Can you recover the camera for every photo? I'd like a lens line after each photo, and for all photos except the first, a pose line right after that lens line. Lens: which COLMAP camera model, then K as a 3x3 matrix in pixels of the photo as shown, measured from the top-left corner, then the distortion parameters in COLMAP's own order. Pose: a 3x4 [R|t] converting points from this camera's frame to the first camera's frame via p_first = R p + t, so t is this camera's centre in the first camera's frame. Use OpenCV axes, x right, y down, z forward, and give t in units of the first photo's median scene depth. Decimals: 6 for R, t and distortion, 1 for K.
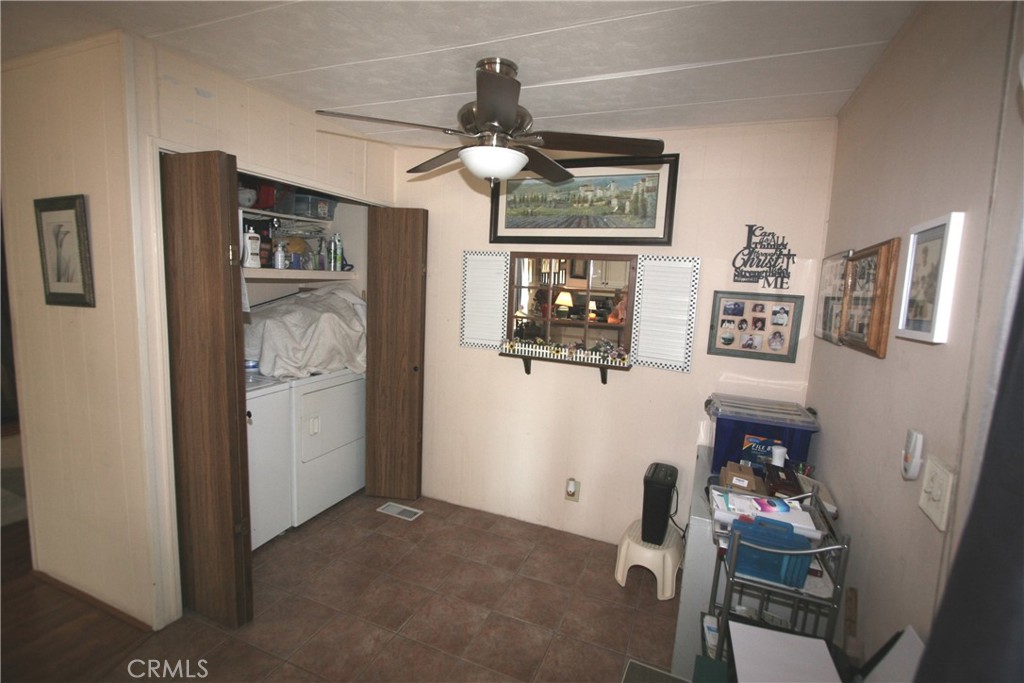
lens RADIAL K [[468.1, 0, 514.1], [0, 468.1, 340.9], [0, 0, 1]] dist [-0.010683, 0.000220]
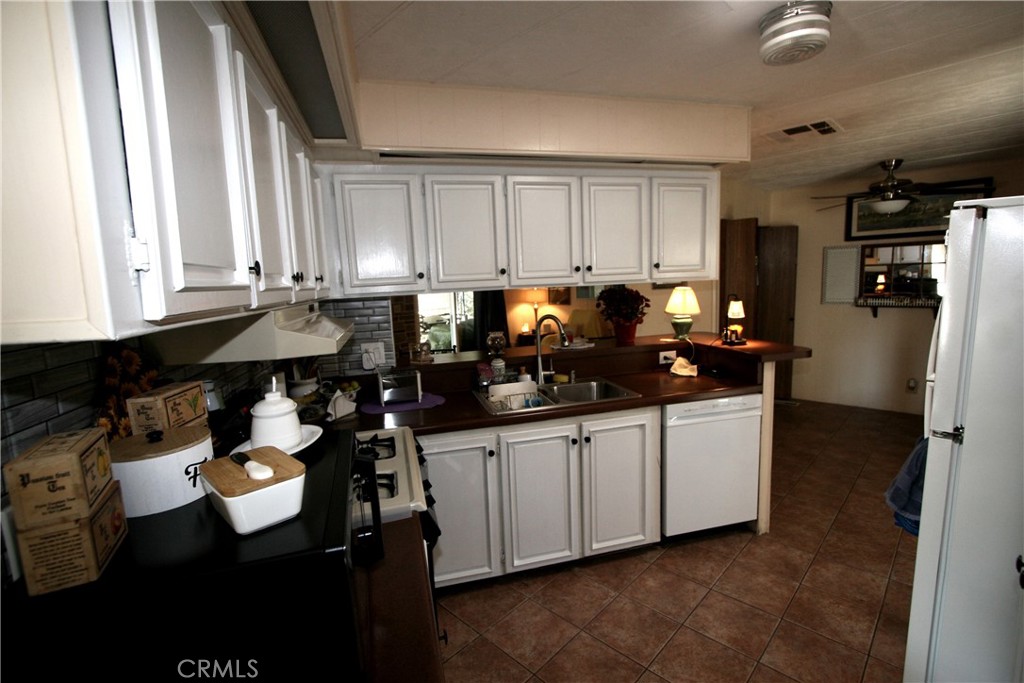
lens RADIAL K [[468.1, 0, 514.1], [0, 468.1, 340.9], [0, 0, 1]] dist [-0.010683, 0.000220]
pose [[0.924547, -0.037597, -0.379210, -0.543474], [0.038129, 0.999254, -0.006109, 0.118461], [0.379156, -0.008811, 0.925291, -1.039399]]
